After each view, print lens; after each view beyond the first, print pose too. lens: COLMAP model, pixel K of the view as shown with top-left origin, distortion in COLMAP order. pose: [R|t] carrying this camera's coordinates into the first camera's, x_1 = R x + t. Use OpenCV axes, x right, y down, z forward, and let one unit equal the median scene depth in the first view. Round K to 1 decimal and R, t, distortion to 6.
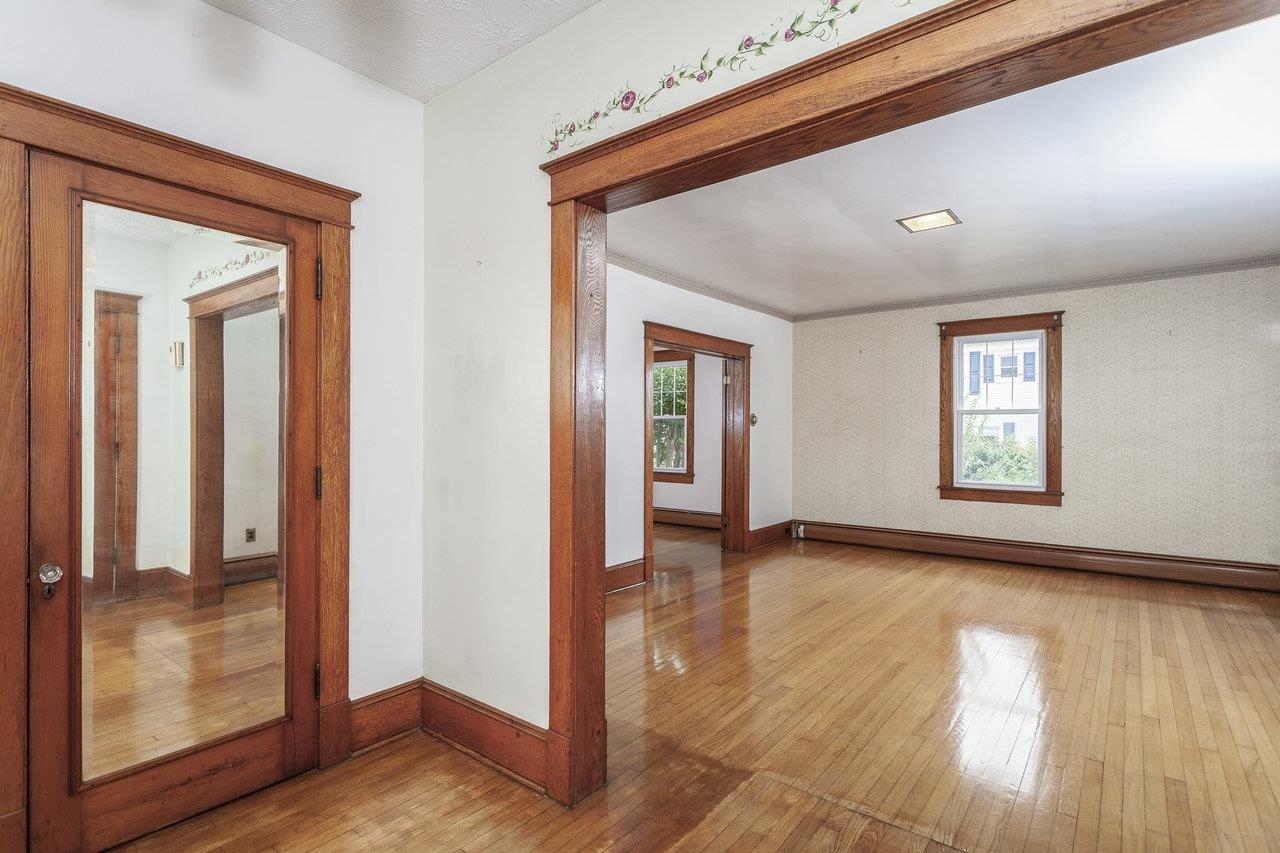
lens RADIAL K [[615.0, 0, 639.6], [0, 615.0, 431.7], [0, 0, 1]] dist [0.003141, 0.001011]
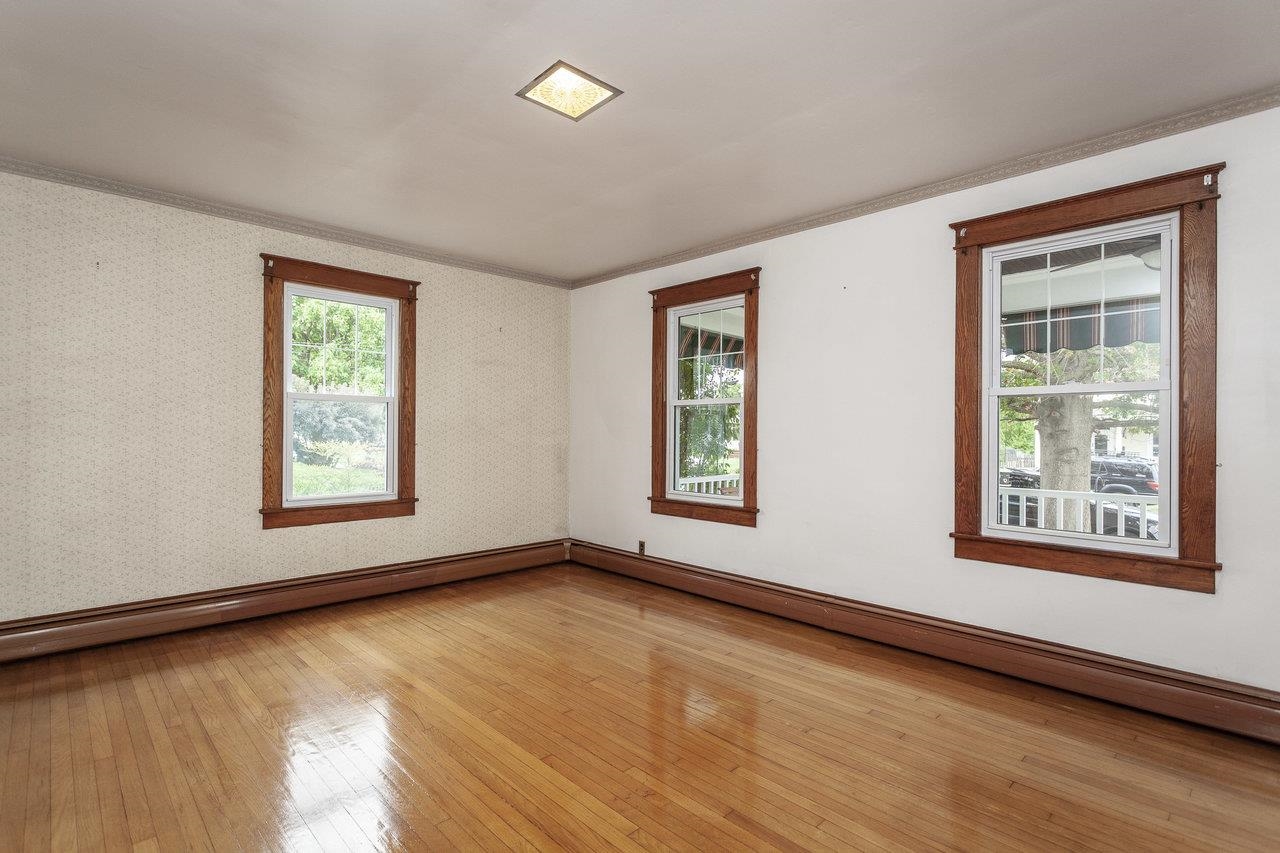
lens RADIAL K [[615.0, 0, 632.5], [0, 615.0, 424.4], [0, 0, 1]] dist [0.003141, 0.001011]
pose [[0.131144, 0.008412, 0.991328, -0.245975], [-0.008152, 0.999939, -0.007406, 0.004472], [-0.991330, -0.007110, 0.131205, 1.386267]]
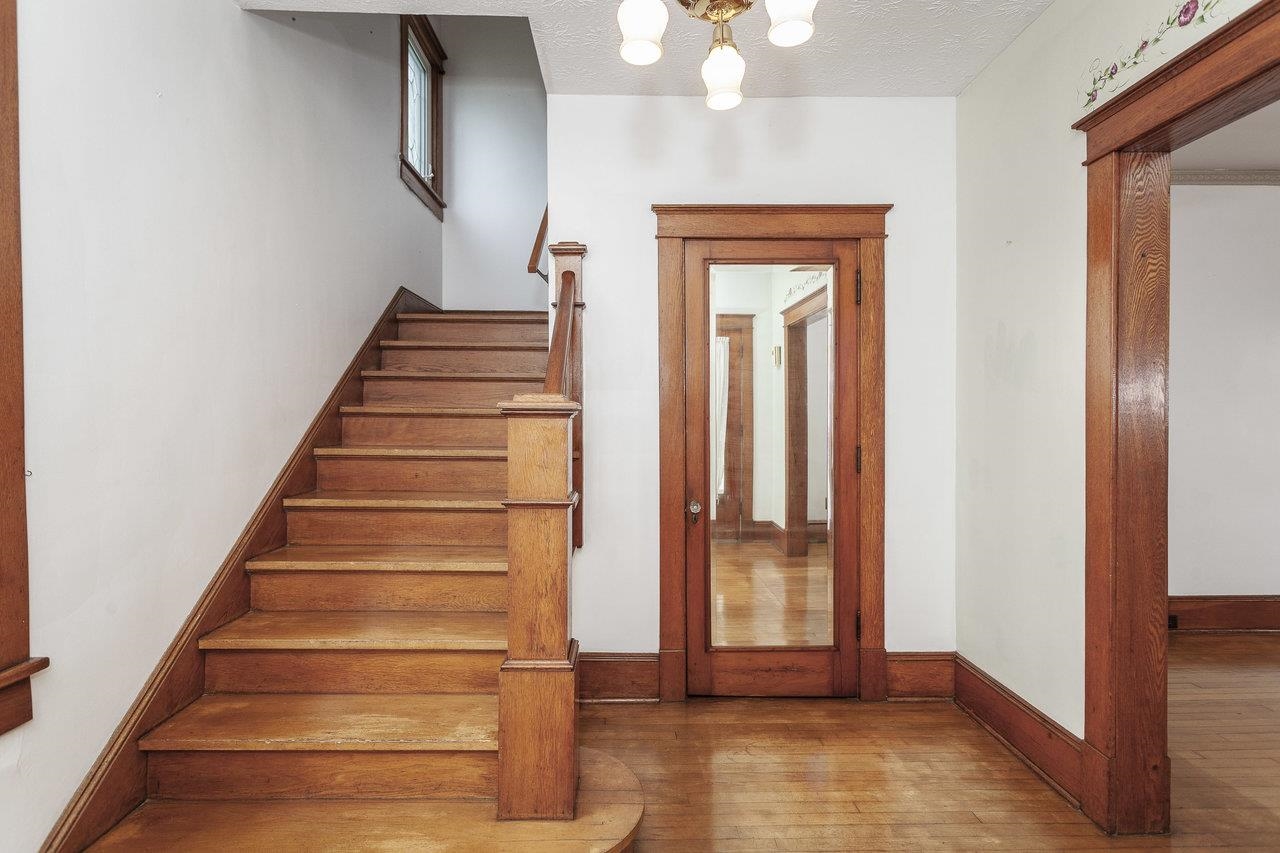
lens RADIAL K [[615.0, 0, 638.2], [0, 615.0, 420.4], [0, 0, 1]] dist [0.003141, 0.001011]
pose [[0.634959, -0.000397, -0.772546, 0.122322], [0.007050, 0.999961, 0.005280, -0.001131], [0.772514, -0.008799, 0.634937, -0.079173]]
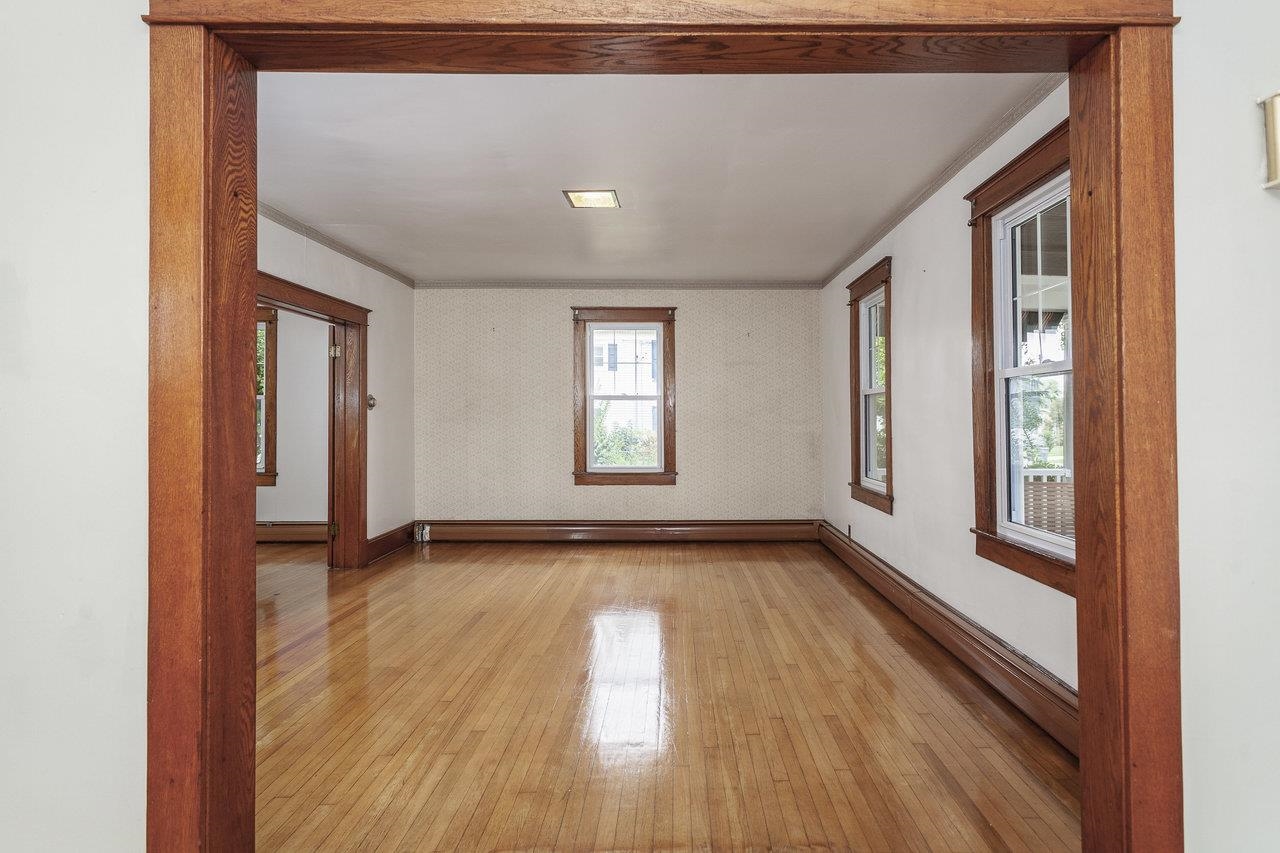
lens RADIAL K [[661.9, 0, 671.6], [0, 661.9, 410.7], [0, 0, 1]] dist [0.000286, 0.004505]
pose [[0.781371, 0.005367, 0.624044, -0.132654], [0.000658, 0.999955, -0.009423, 0.001039], [-0.624066, 0.007773, 0.781333, 0.189327]]
